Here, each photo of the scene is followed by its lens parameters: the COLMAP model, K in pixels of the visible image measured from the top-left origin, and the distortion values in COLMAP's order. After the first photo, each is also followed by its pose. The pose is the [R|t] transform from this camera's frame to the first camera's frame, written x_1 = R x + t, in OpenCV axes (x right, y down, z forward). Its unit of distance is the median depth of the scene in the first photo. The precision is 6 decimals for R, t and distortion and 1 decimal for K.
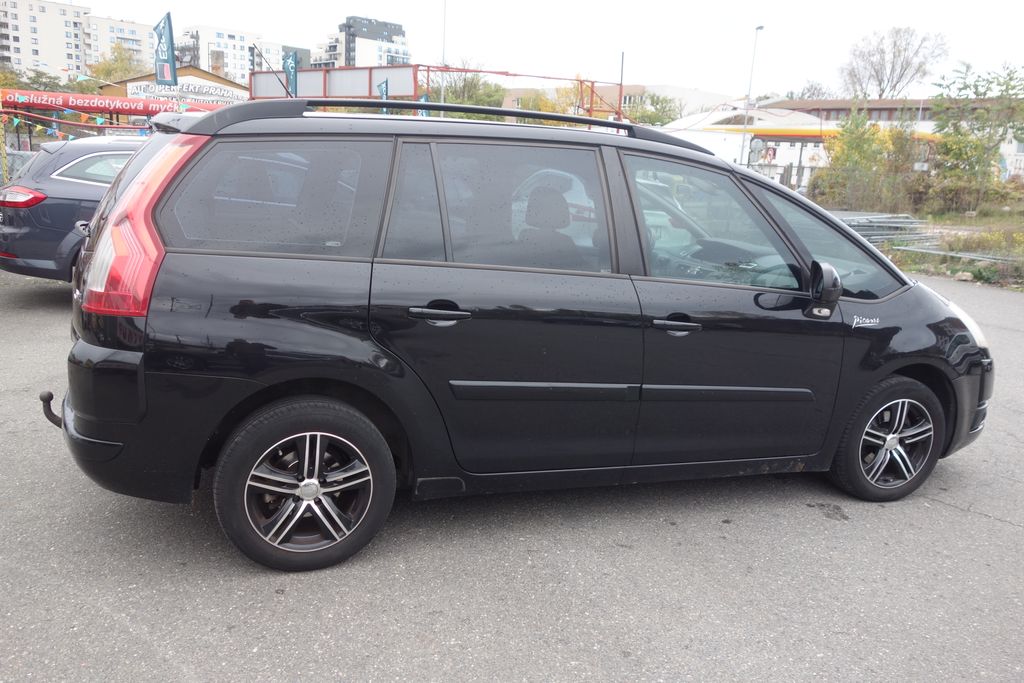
lens RADIAL K [[813.1, 0, 507.2], [0, 813.1, 343.4], [0, 0, 1]] dist [-0.001503, 0.002499]
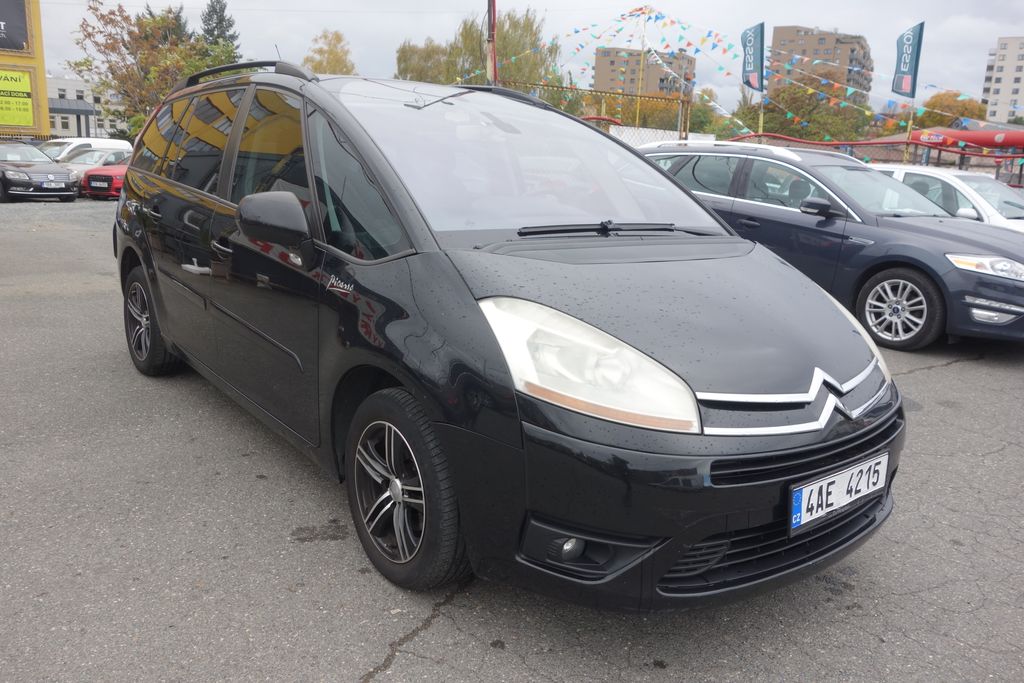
lens RADIAL K [[813.1, 0, 513.9], [0, 813.1, 339.1], [0, 0, 1]] dist [-0.001503, 0.002499]
pose [[0.311977, 0.169577, -0.934834, 1.238731], [-0.232281, 0.967697, 0.098020, -0.092238], [0.921258, 0.186564, 0.341289, 0.954298]]
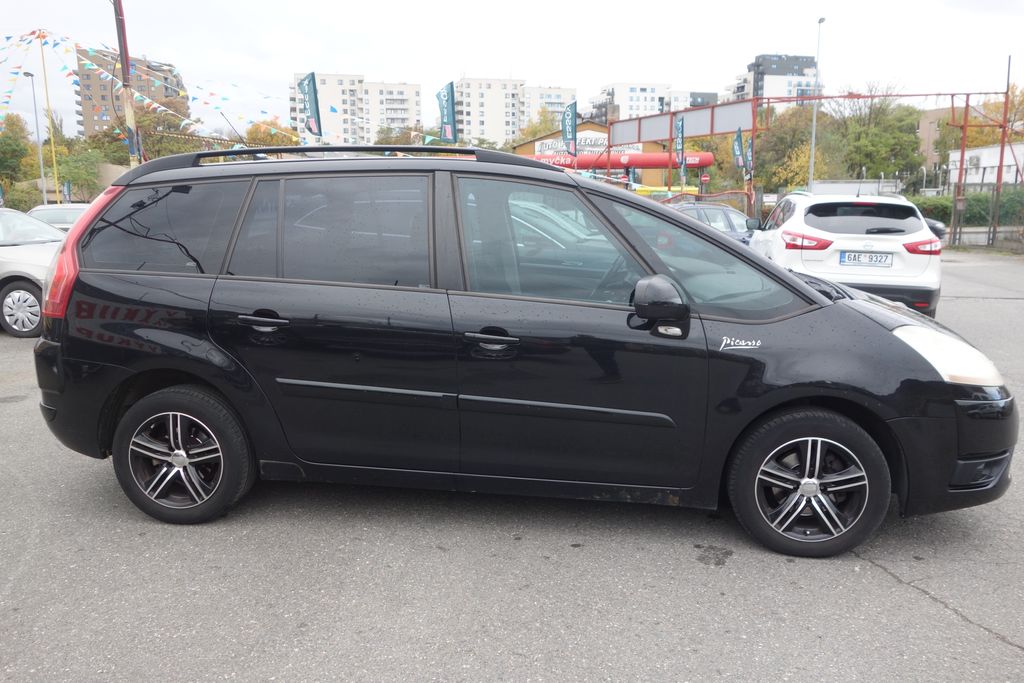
lens RADIAL K [[813.1, 0, 508.0], [0, 813.1, 340.7], [0, 0, 1]] dist [-0.001503, 0.002499]
pose [[0.882606, 0.024748, -0.469462, 0.670262], [-0.049215, 0.997990, -0.039917, 0.019058], [0.467531, 0.058335, 0.882050, 0.098120]]
